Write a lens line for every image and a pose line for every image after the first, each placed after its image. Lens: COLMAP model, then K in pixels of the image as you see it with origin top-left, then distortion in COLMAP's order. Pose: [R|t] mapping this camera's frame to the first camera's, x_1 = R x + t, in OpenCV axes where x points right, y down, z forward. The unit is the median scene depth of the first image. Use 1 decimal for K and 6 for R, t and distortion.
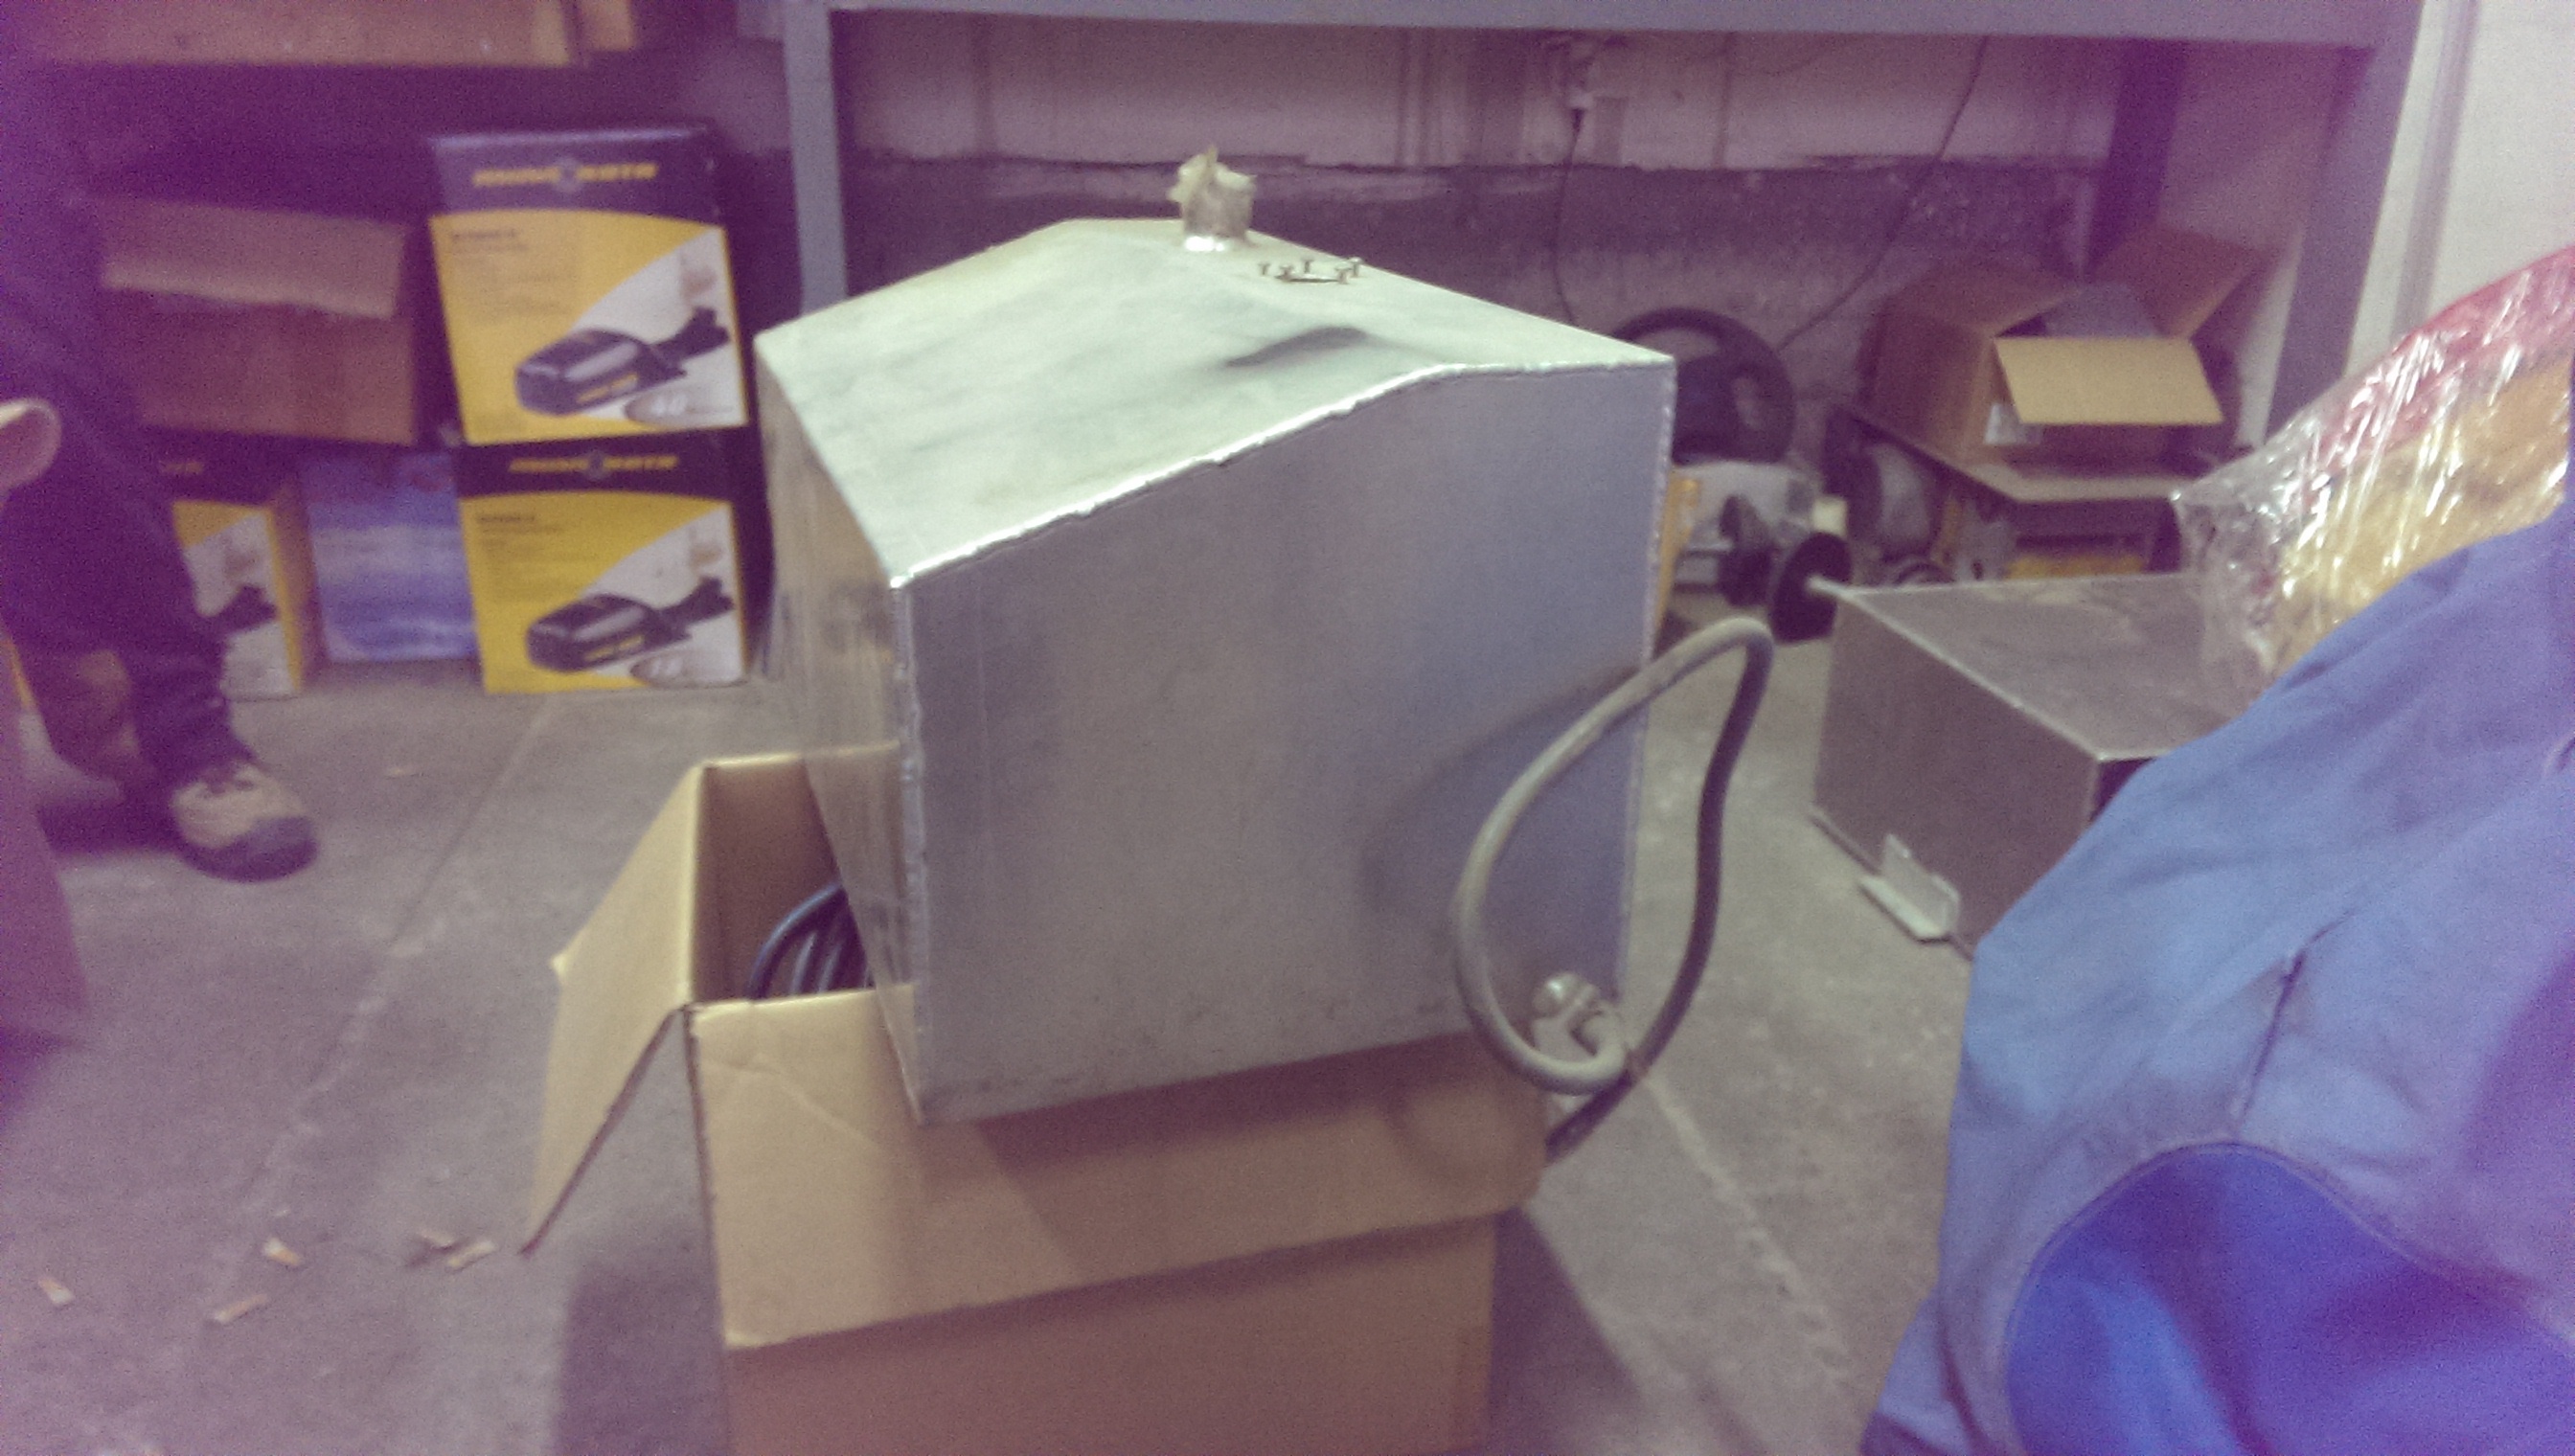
lens RADIAL K [[1891.1, 0, 1287.5], [0, 1891.1, 728.0], [0, 0, 1]] dist [0.056778, -0.131497]
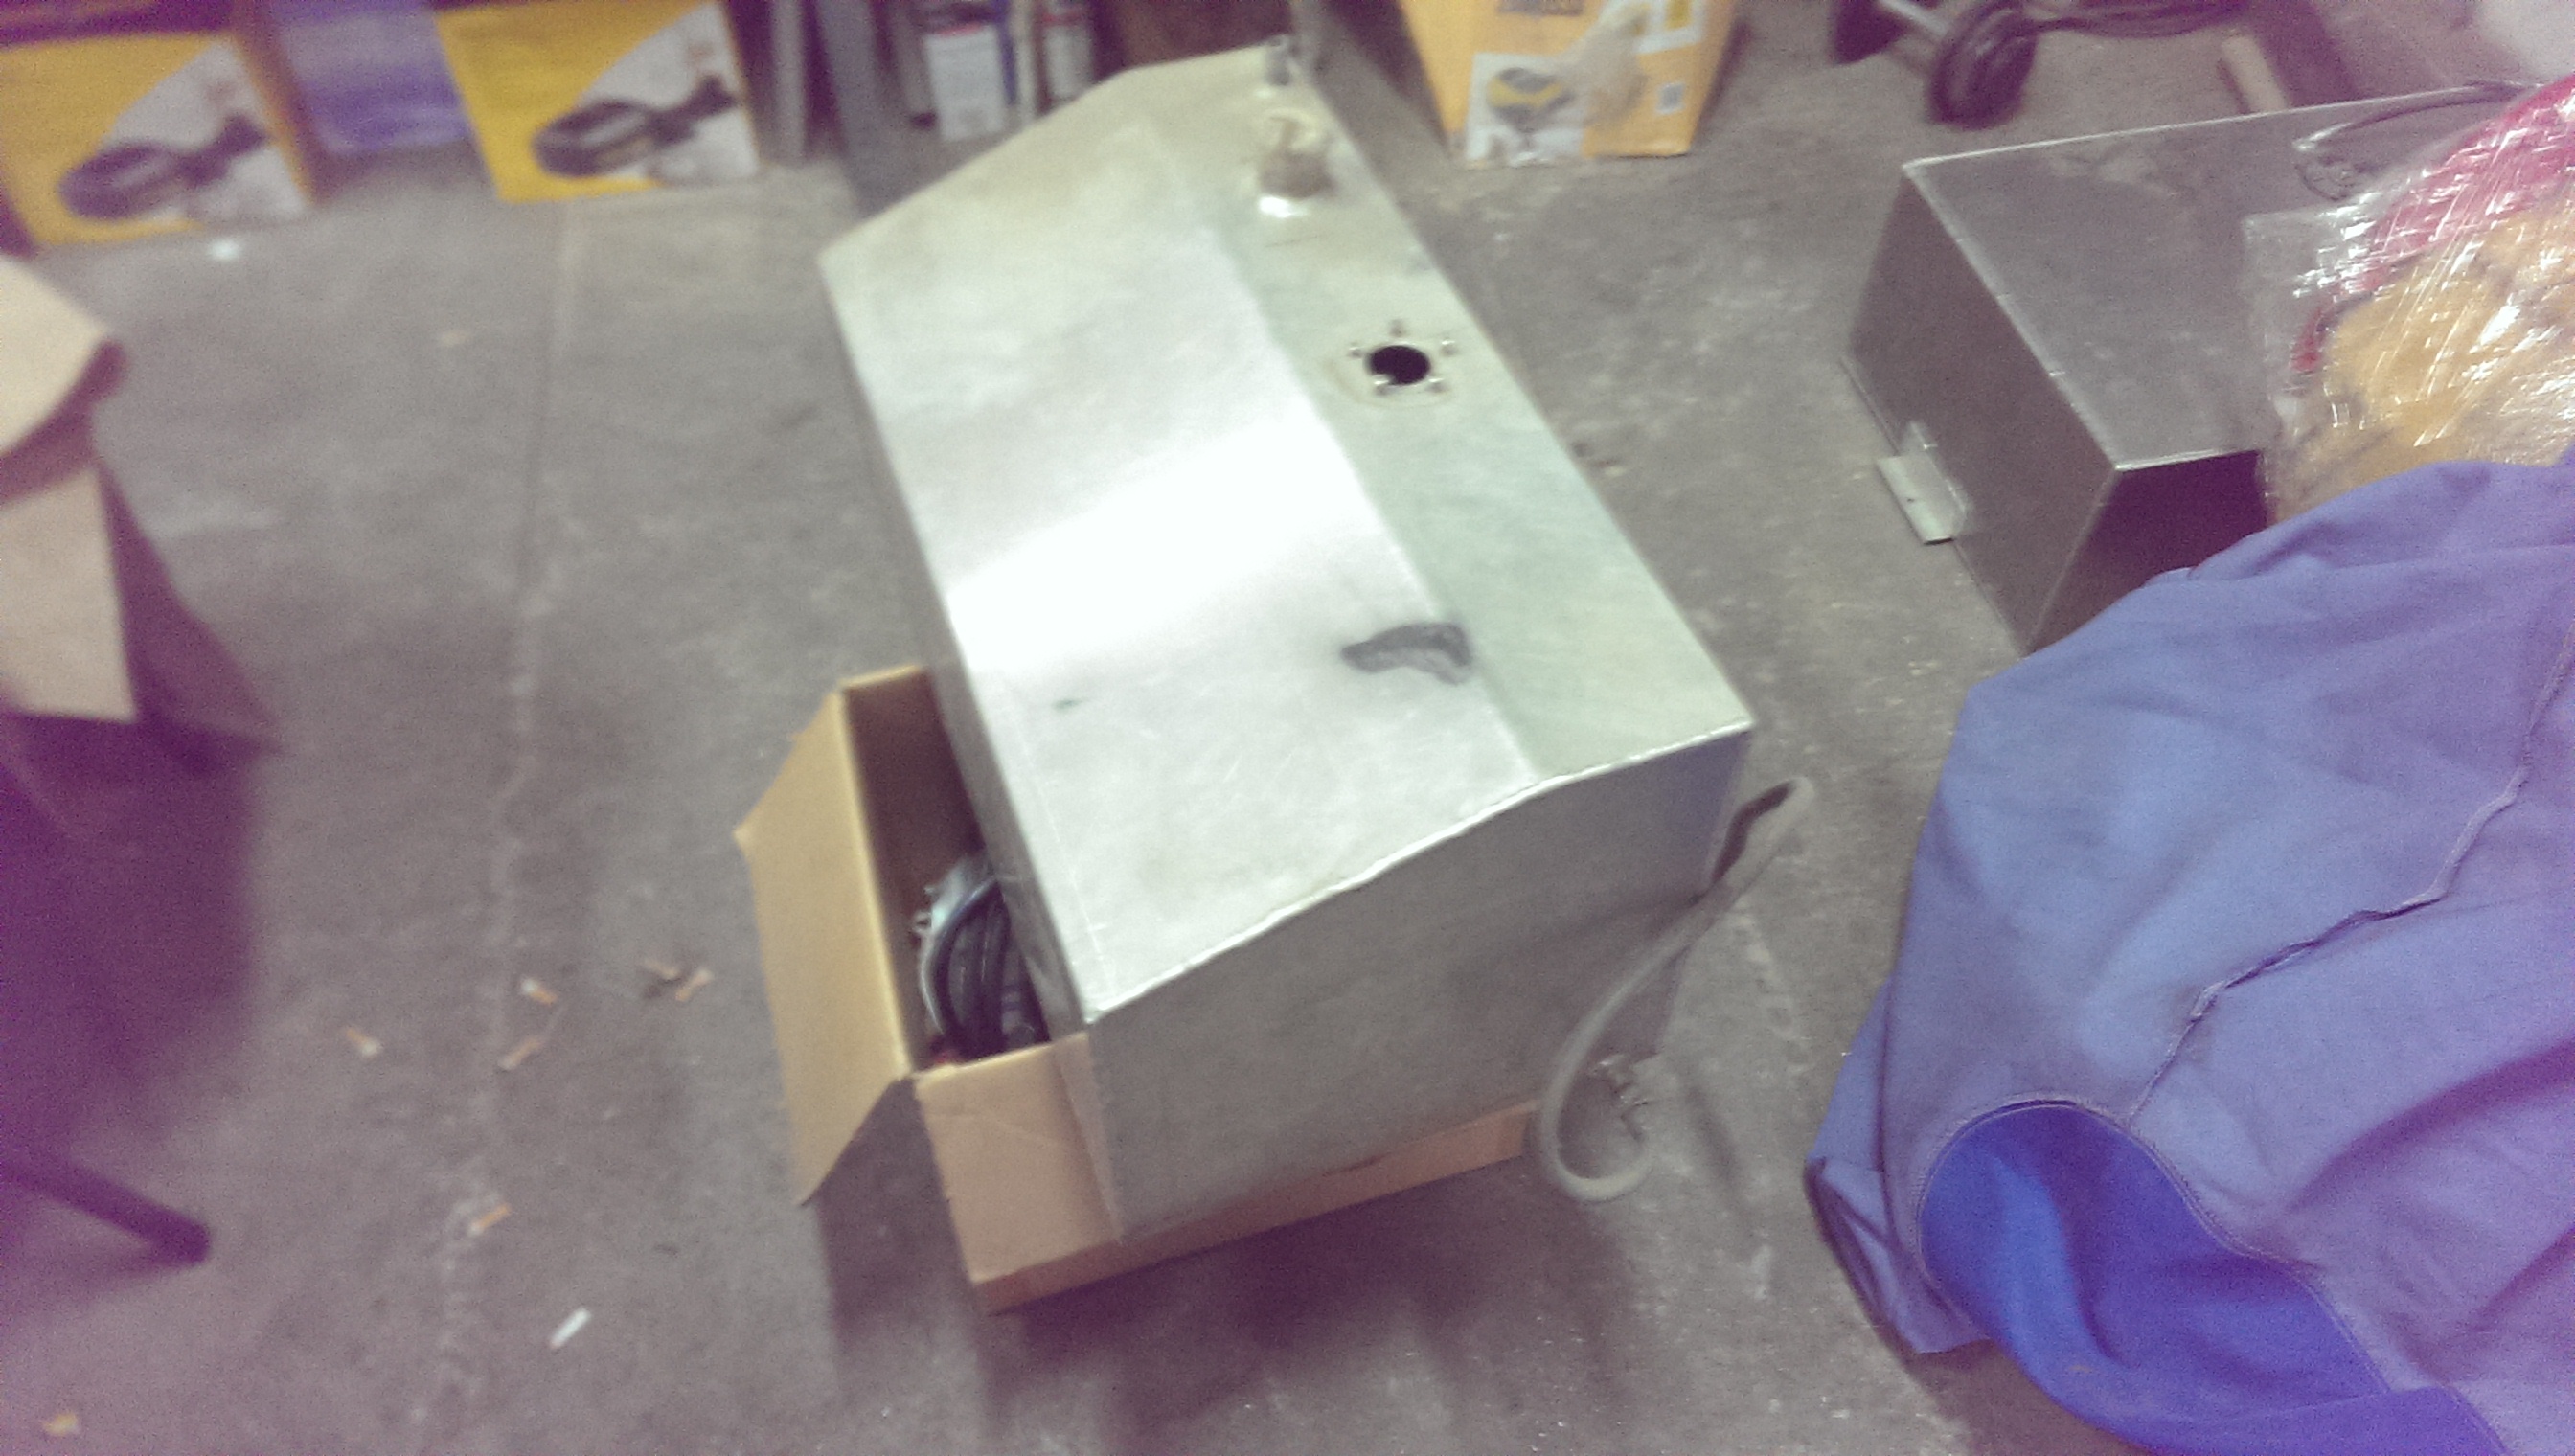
lens RADIAL K [[1891.1, 0, 1287.5], [0, 1891.1, 728.0], [0, 0, 1]] dist [0.056778, -0.131497]
pose [[0.999729, -0.023198, 0.001808, -0.045029], [0.018833, 0.852389, 0.522569, -0.487348], [-0.013664, -0.522393, 0.852595, 0.037463]]
